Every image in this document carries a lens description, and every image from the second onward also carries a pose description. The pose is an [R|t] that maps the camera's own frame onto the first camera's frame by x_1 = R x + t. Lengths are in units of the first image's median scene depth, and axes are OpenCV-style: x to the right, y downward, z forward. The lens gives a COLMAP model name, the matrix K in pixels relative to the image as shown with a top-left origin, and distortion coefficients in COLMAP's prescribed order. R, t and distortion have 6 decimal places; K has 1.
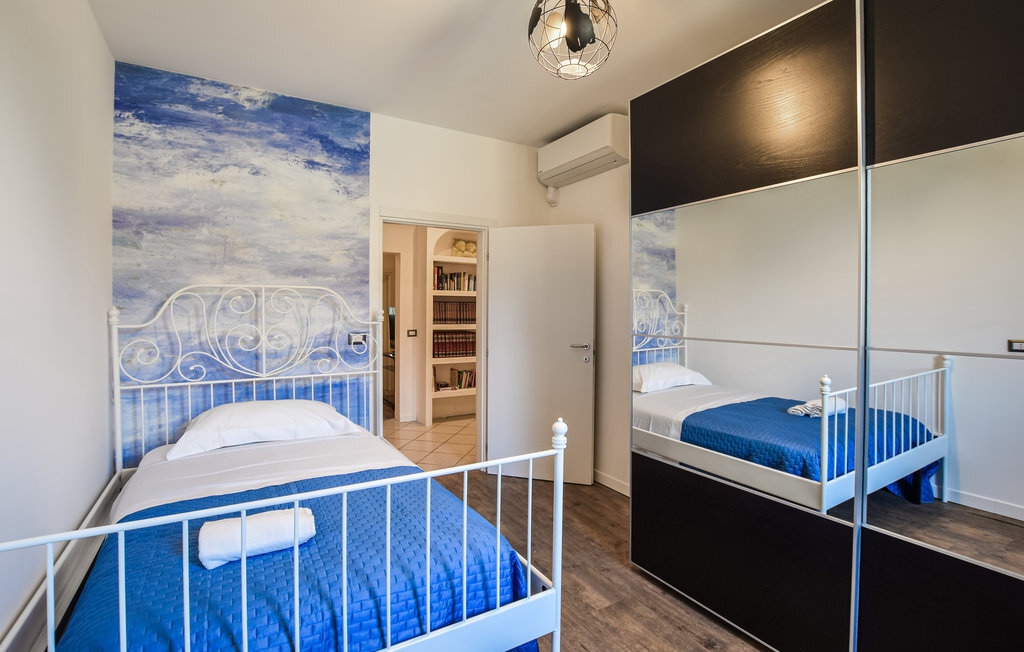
lens RADIAL K [[478.7, 0, 515.4], [0, 478.7, 318.7], [0, 0, 1]] dist [-0.033419, 0.002340]
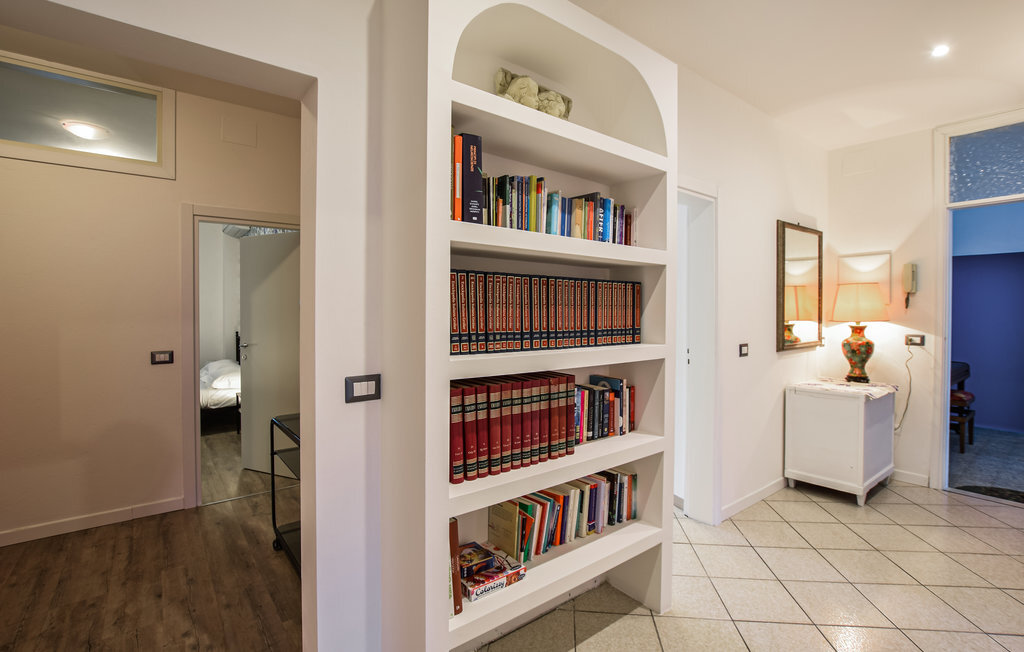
lens RADIAL K [[478.7, 0, 511.1], [0, 478.7, 322.4], [0, 0, 1]] dist [-0.033419, 0.002340]
pose [[0.989984, 0.000334, 0.141181, -0.172955], [-0.000642, 0.999998, 0.002136, -0.006910], [-0.141180, -0.002205, 0.989982, 0.729728]]
